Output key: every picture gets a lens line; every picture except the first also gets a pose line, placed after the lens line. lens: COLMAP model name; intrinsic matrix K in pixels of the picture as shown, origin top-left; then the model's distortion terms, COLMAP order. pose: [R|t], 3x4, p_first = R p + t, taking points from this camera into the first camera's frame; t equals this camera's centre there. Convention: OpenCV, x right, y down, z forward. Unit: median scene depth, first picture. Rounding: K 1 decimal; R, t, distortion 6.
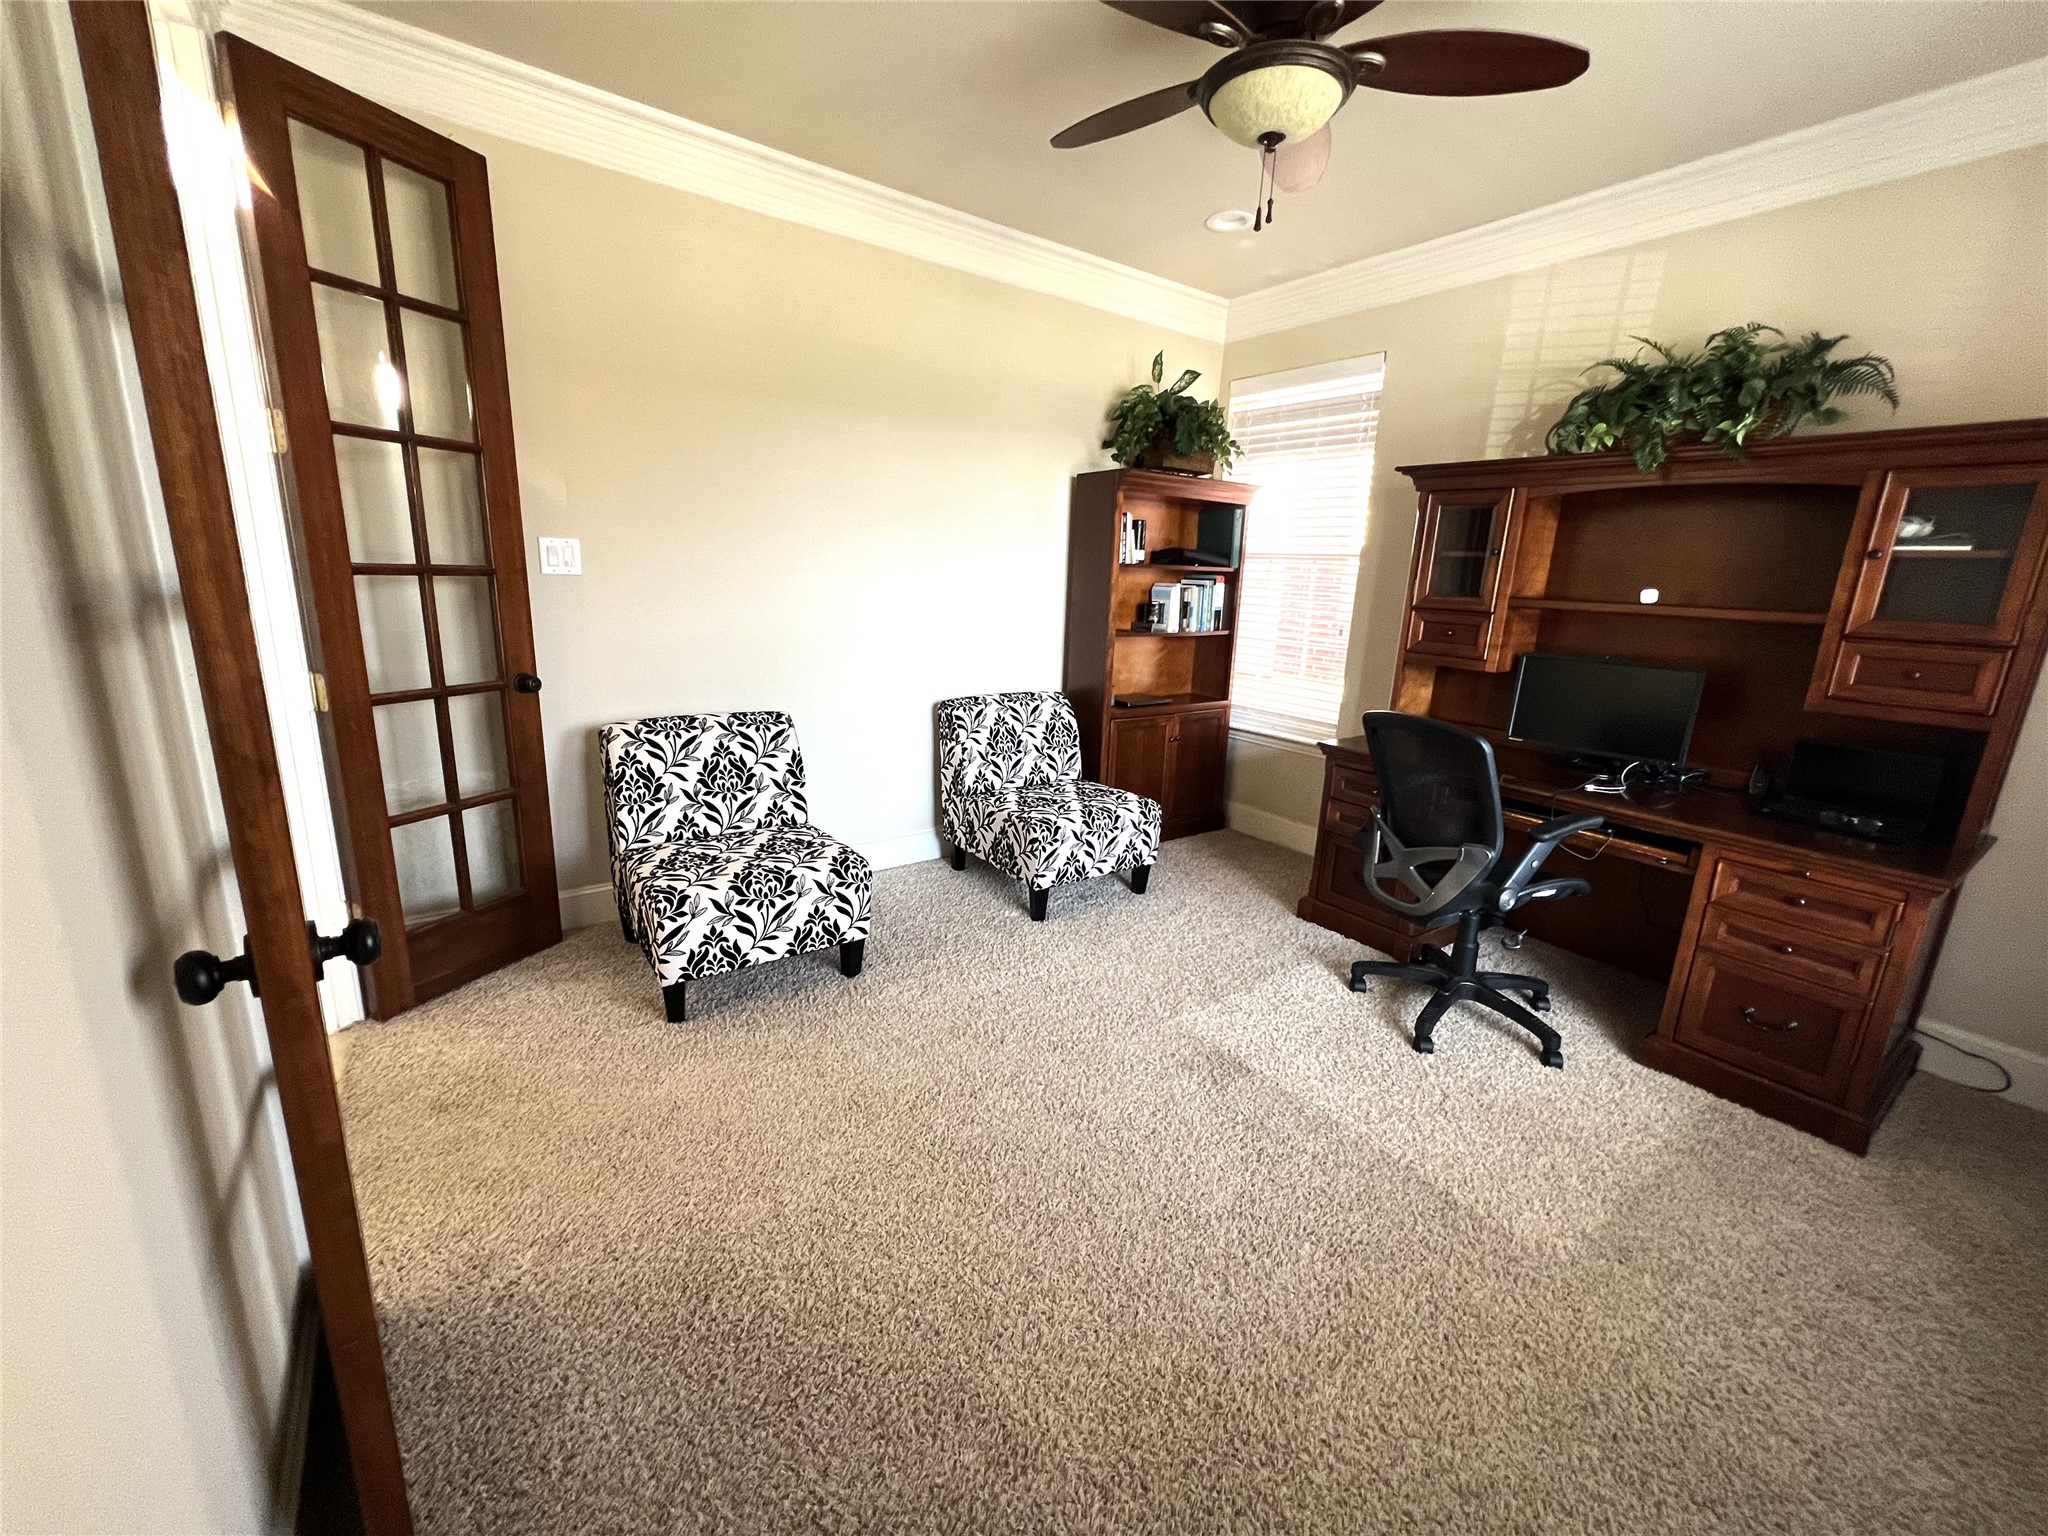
lens RADIAL K [[819.2, 0, 1017.9], [0, 819.2, 761.4], [0, 0, 1]] dist [0.000235, 0.000275]
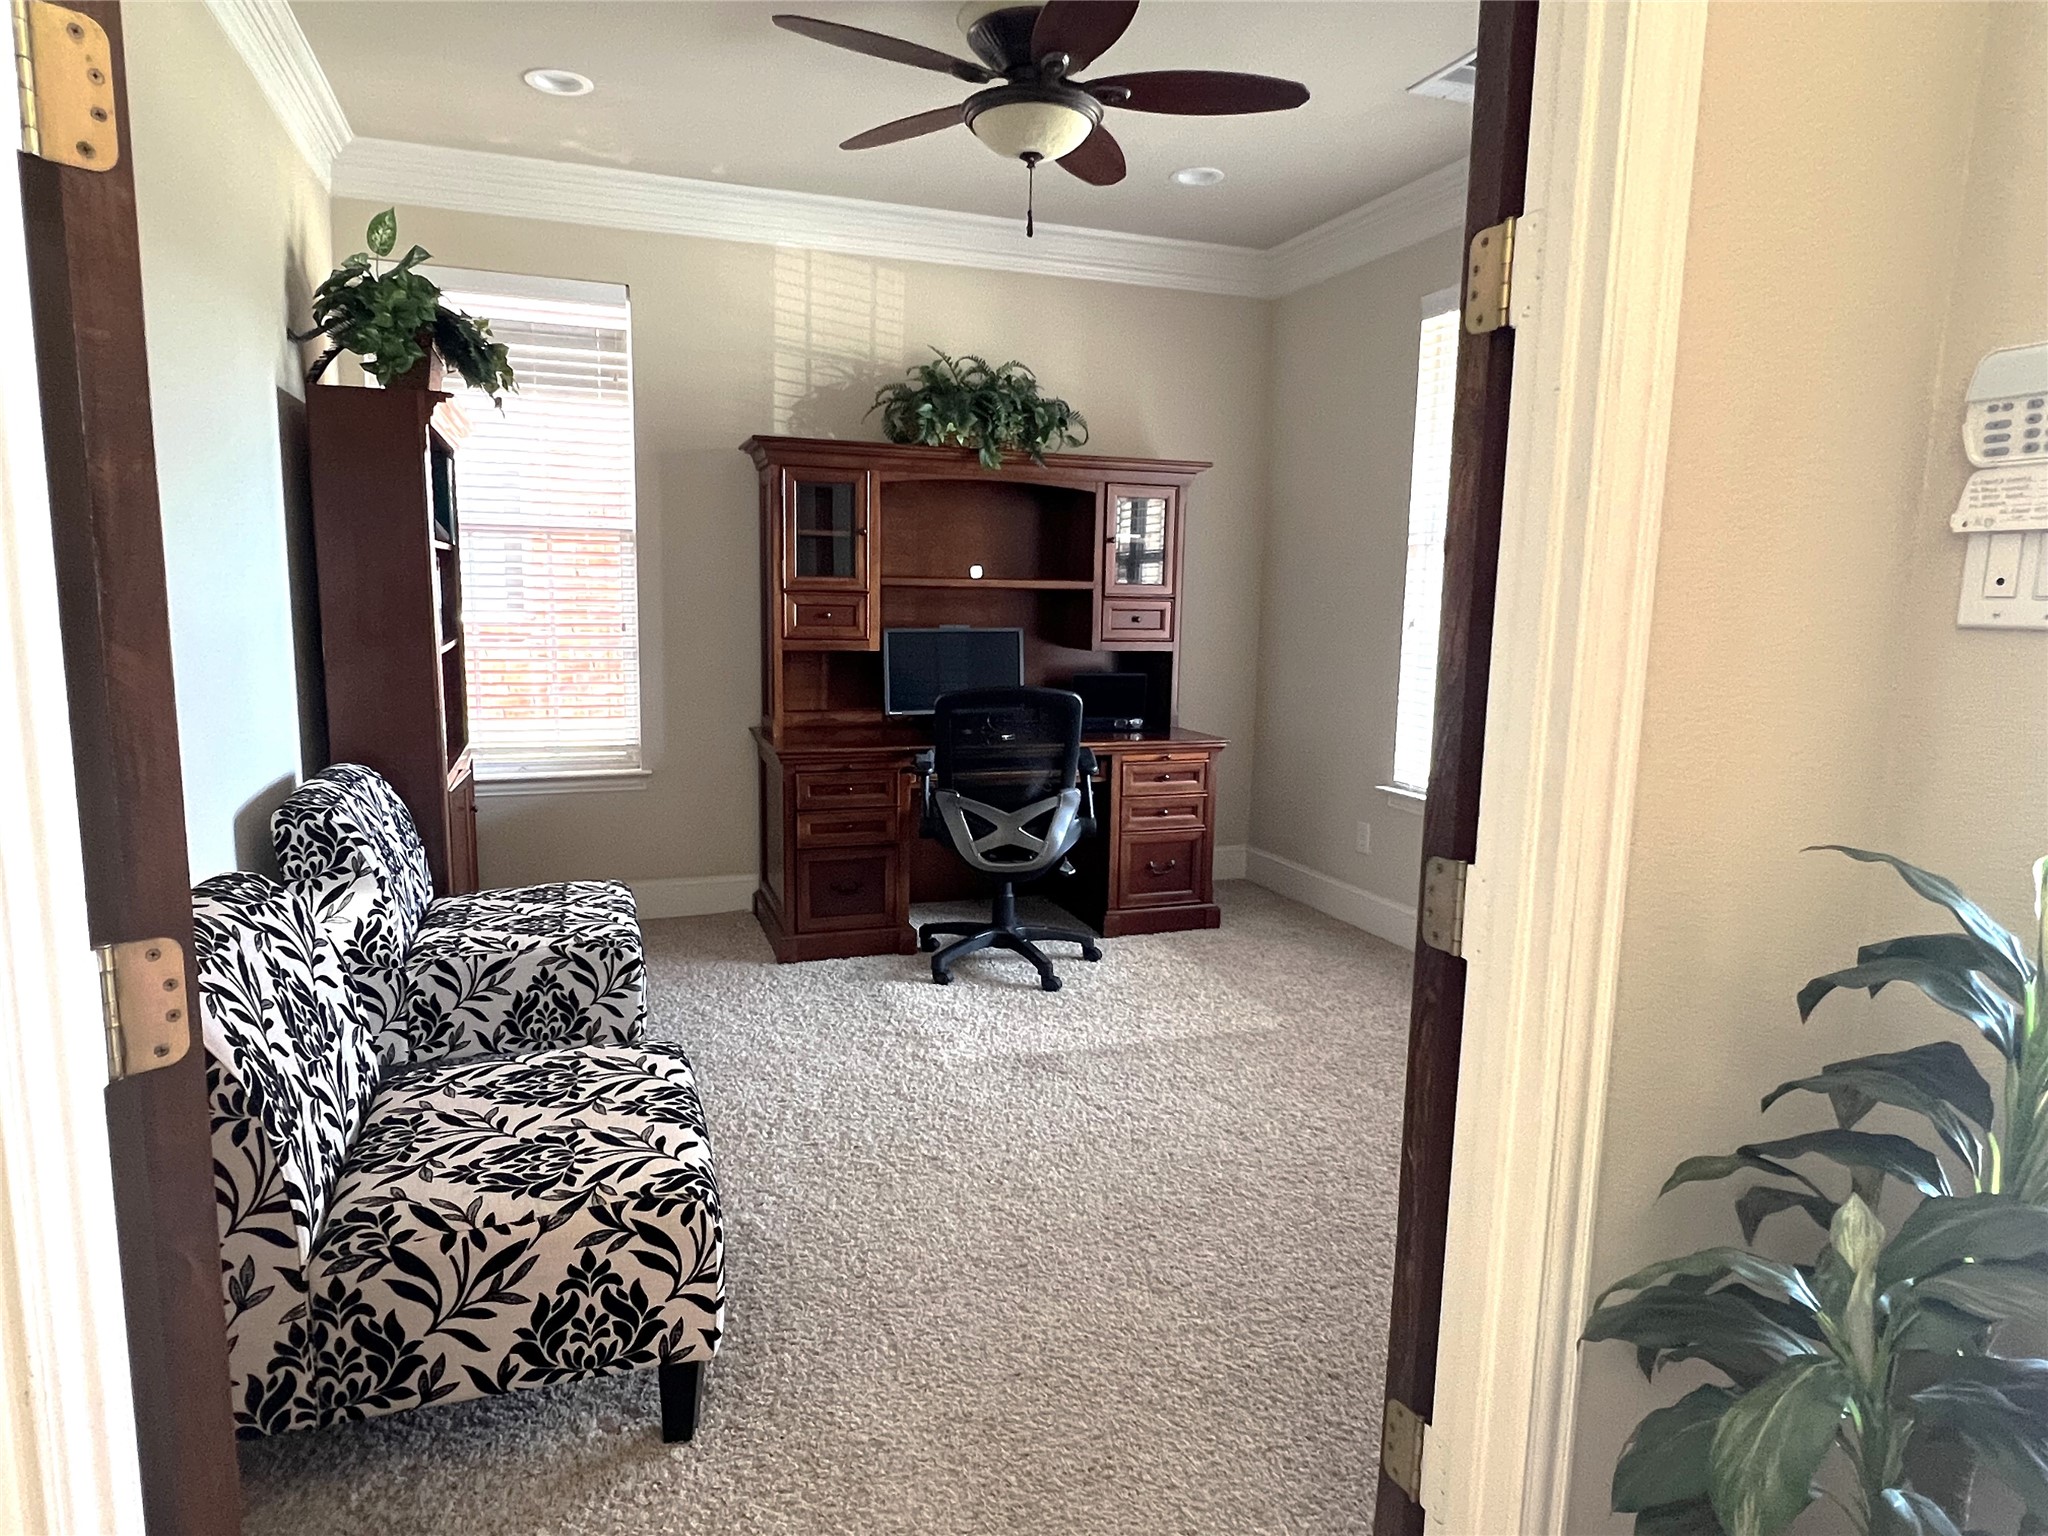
lens RADIAL K [[1231.5, 0, 1024.0], [0, 1231.5, 768.0], [0, 0, 1]] dist [-0.001728, -0.000965]
pose [[0.274202, -0.173353, 0.945919, -0.793510], [0.211187, 0.970462, 0.116632, -0.103776], [-0.938197, 0.167785, 0.302713, 0.384459]]
